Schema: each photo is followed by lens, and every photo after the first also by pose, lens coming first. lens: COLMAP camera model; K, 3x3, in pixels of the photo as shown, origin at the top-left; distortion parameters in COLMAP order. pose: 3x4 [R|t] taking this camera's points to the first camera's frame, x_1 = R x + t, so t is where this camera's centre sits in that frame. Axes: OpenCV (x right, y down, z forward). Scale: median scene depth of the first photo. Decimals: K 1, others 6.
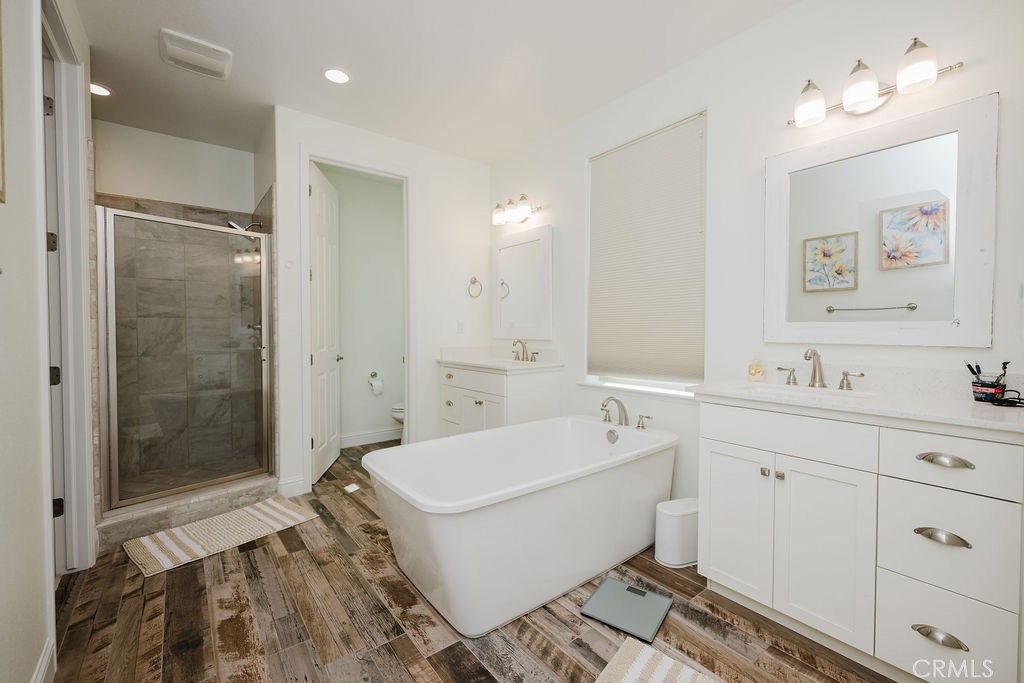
lens RADIAL K [[420.6, 0, 508.3], [0, 420.6, 338.2], [0, 0, 1]] dist [-0.000948, 0.000391]
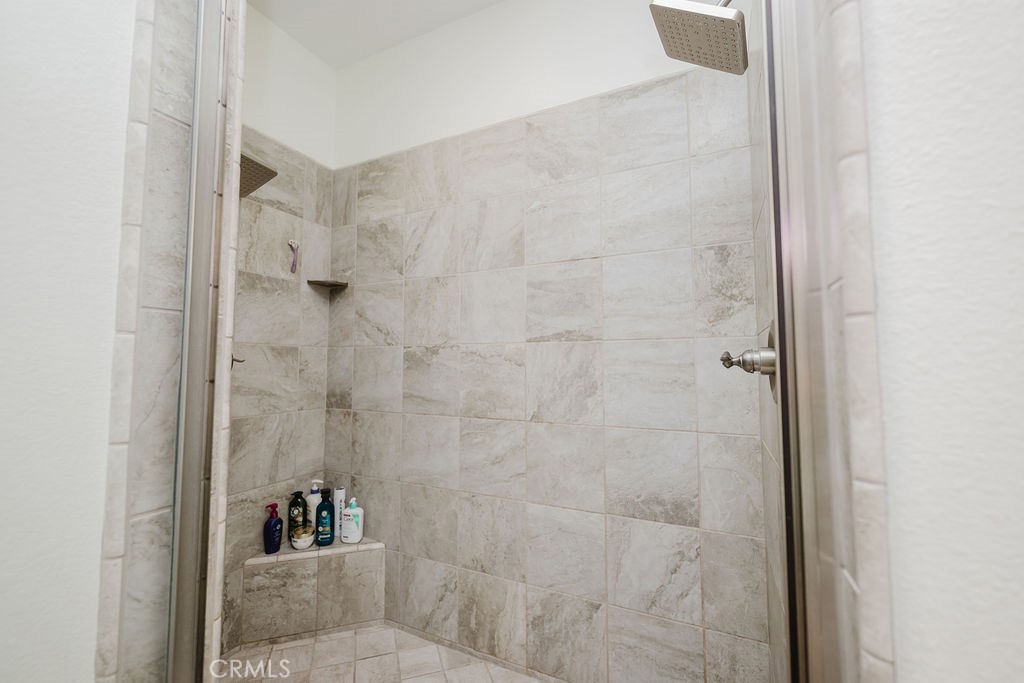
lens RADIAL K [[420.6, 0, 507.5], [0, 420.6, 336.3], [0, 0, 1]] dist [-0.000948, 0.000391]
pose [[0.436794, -0.052969, -0.898001, -0.421706], [-0.016842, 0.997608, -0.067036, -0.022321], [0.899404, 0.044406, 0.434857, 0.728513]]
